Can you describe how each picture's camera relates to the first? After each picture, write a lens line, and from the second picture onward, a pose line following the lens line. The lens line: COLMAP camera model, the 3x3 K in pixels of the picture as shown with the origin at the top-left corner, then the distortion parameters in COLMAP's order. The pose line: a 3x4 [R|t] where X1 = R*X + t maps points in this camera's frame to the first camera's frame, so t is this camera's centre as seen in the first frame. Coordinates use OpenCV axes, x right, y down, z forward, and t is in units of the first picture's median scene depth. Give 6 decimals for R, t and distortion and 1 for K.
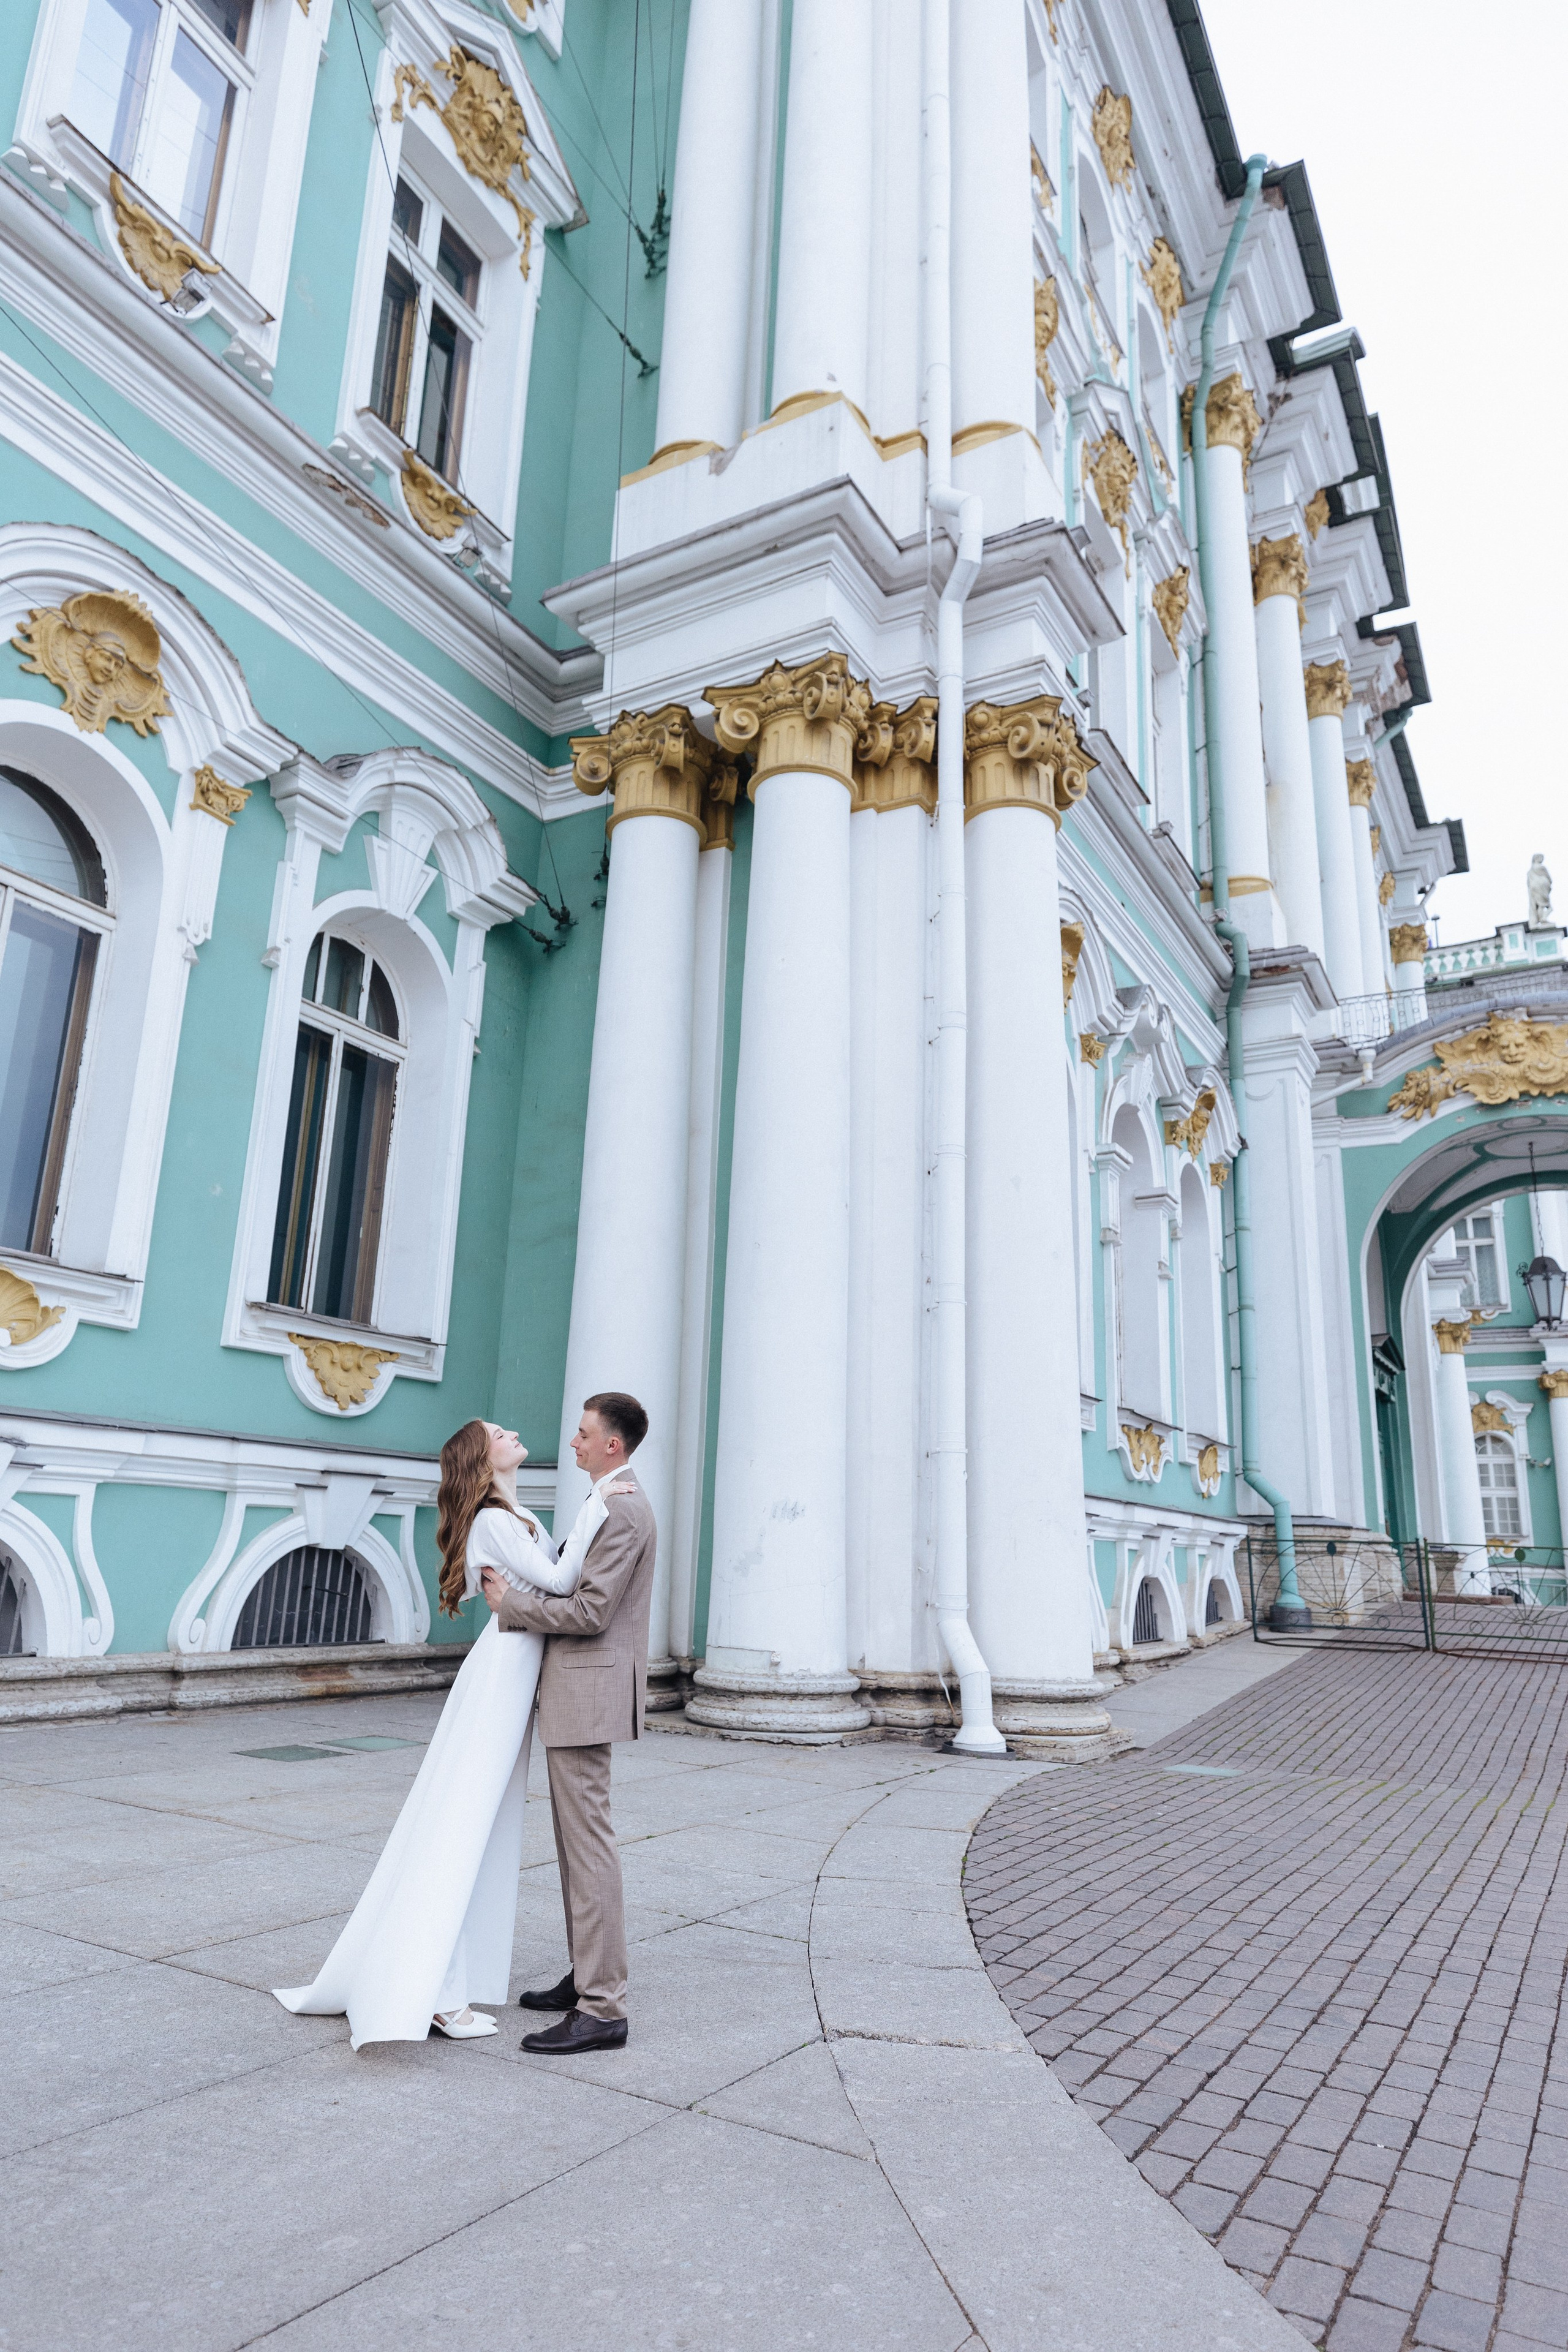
lens RADIAL K [[1508.3, 0, 776.1], [0, 1508.3, 1143.3], [0, 0, 1]] dist [0.000551, 0.001434]
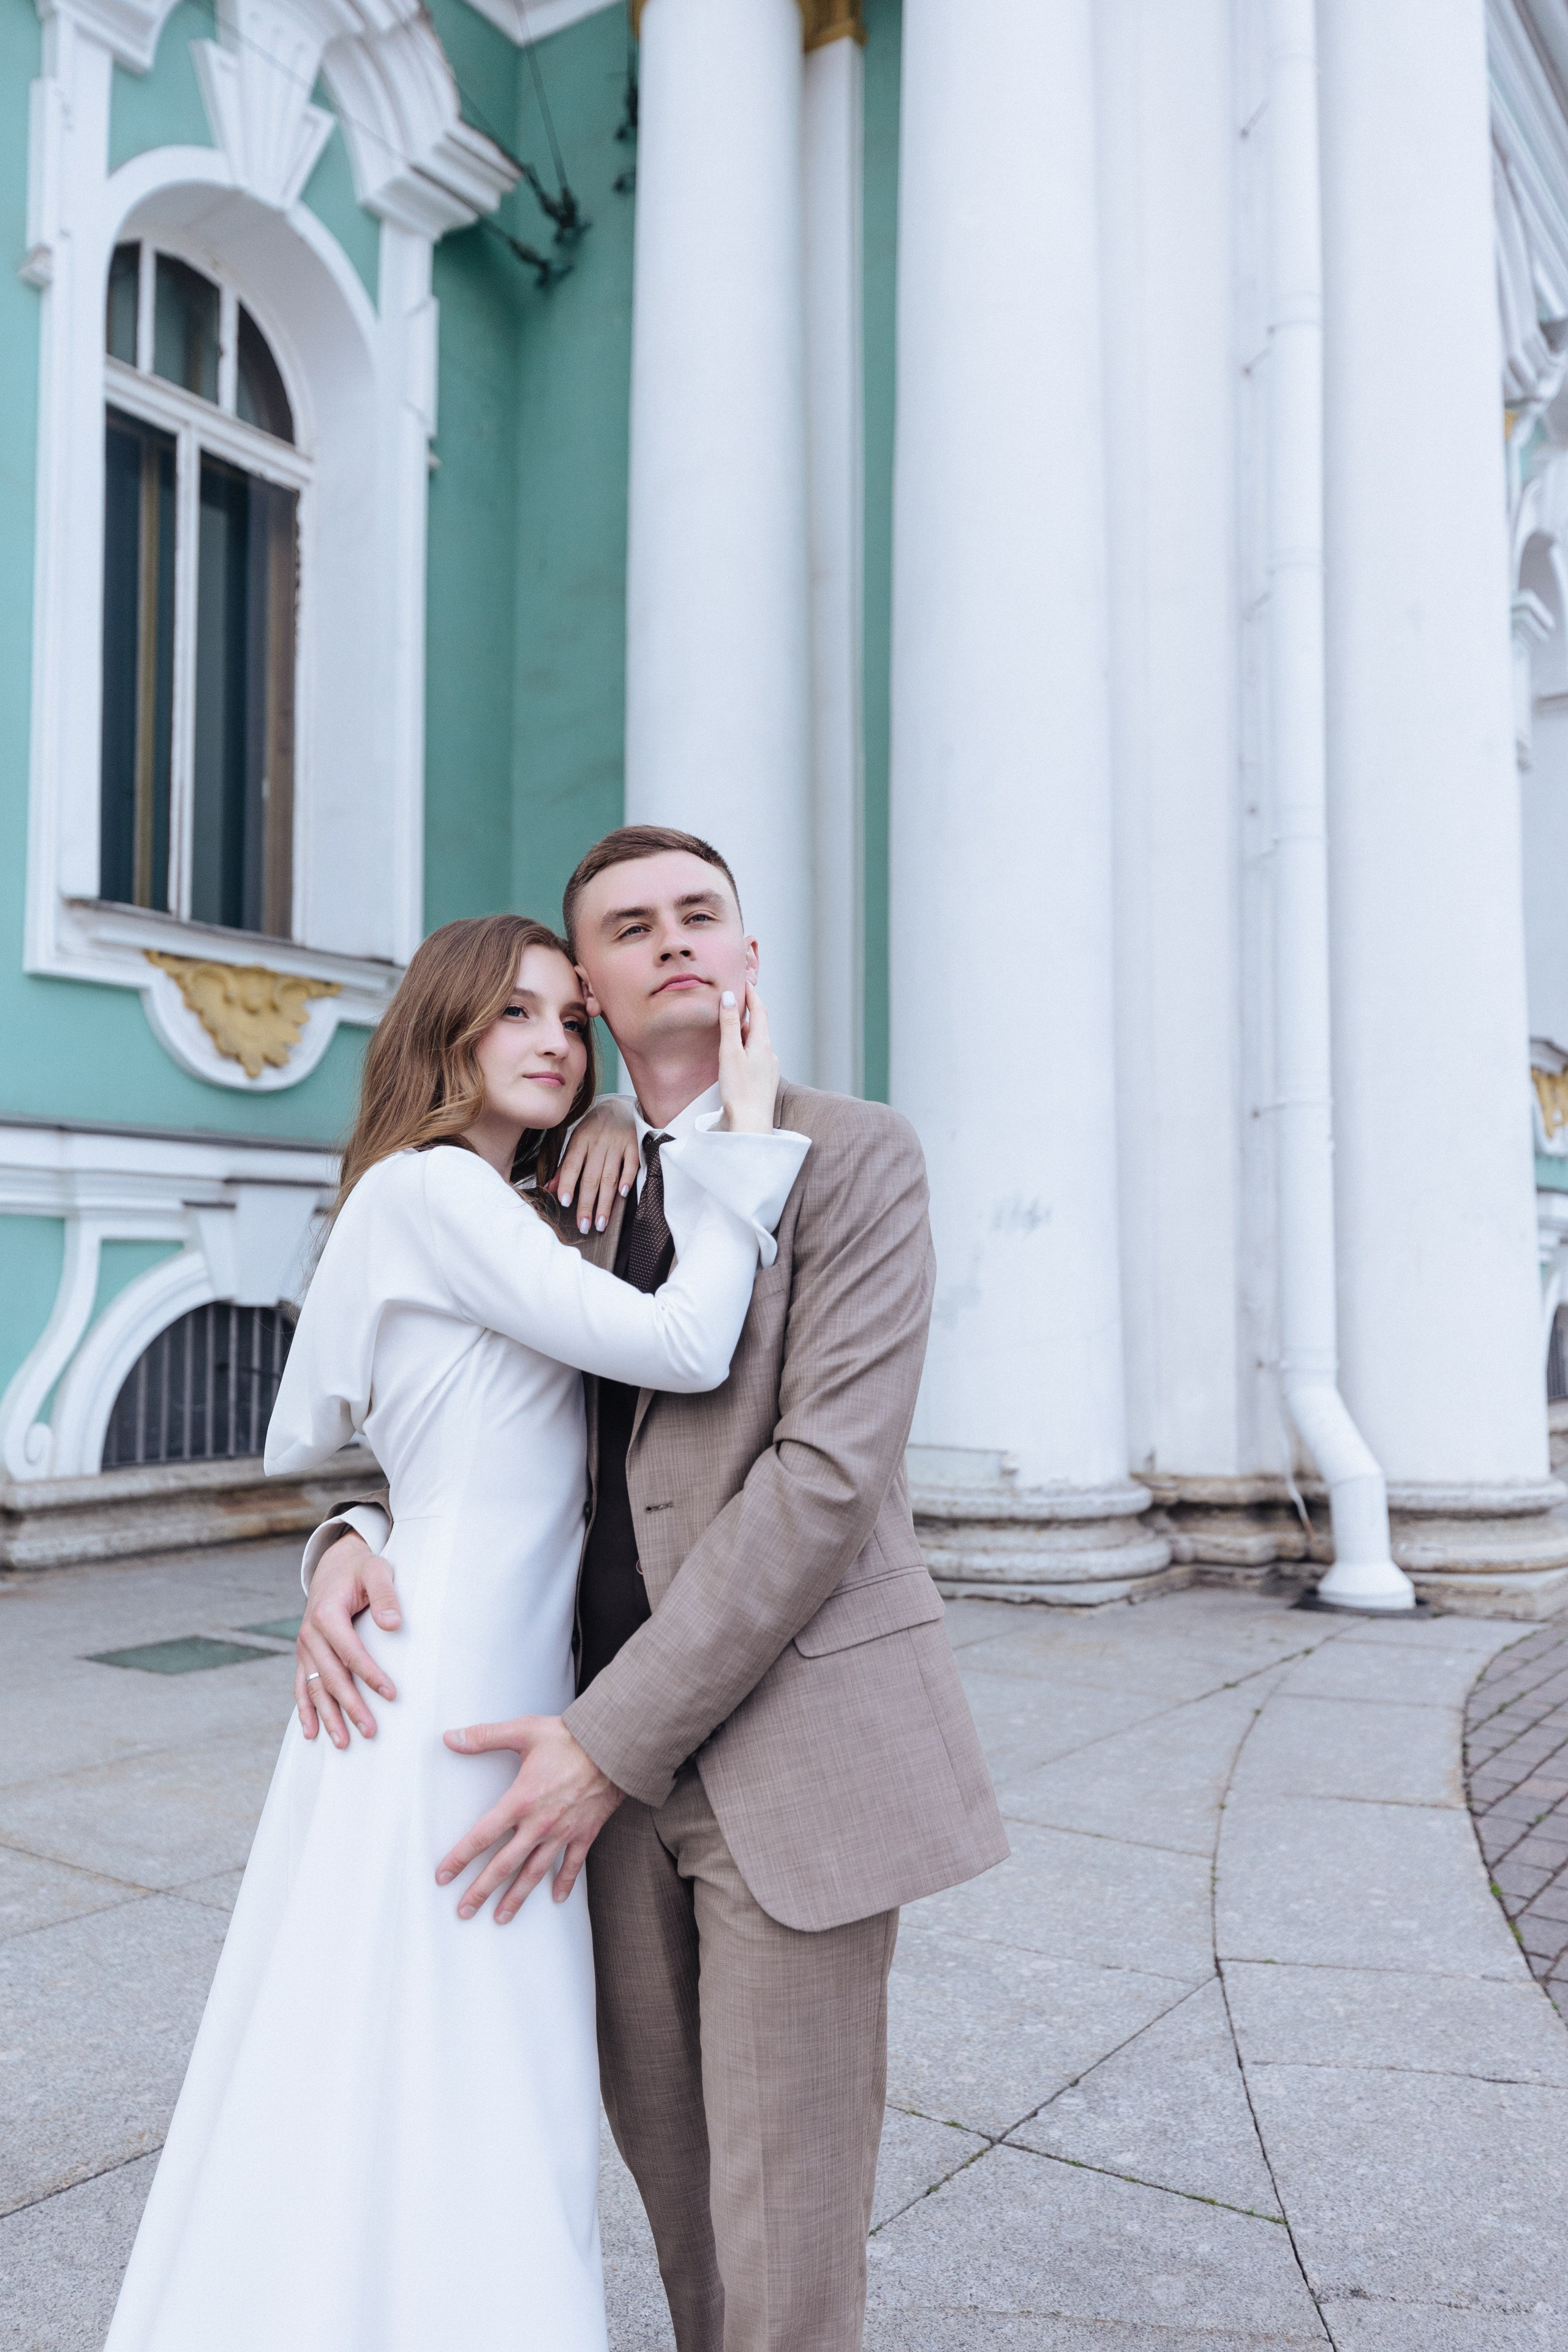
lens RADIAL K [[2010.2, 0, 782.1], [0, 2010.2, 1172.8], [0, 0, 1]] dist [-0.008034, -0.004743]
pose [[0.997261, -0.036733, -0.064191, -0.030316], [0.049221, 0.977452, 0.205341, 0.061988], [0.055200, -0.207938, 0.976583, 0.235213]]
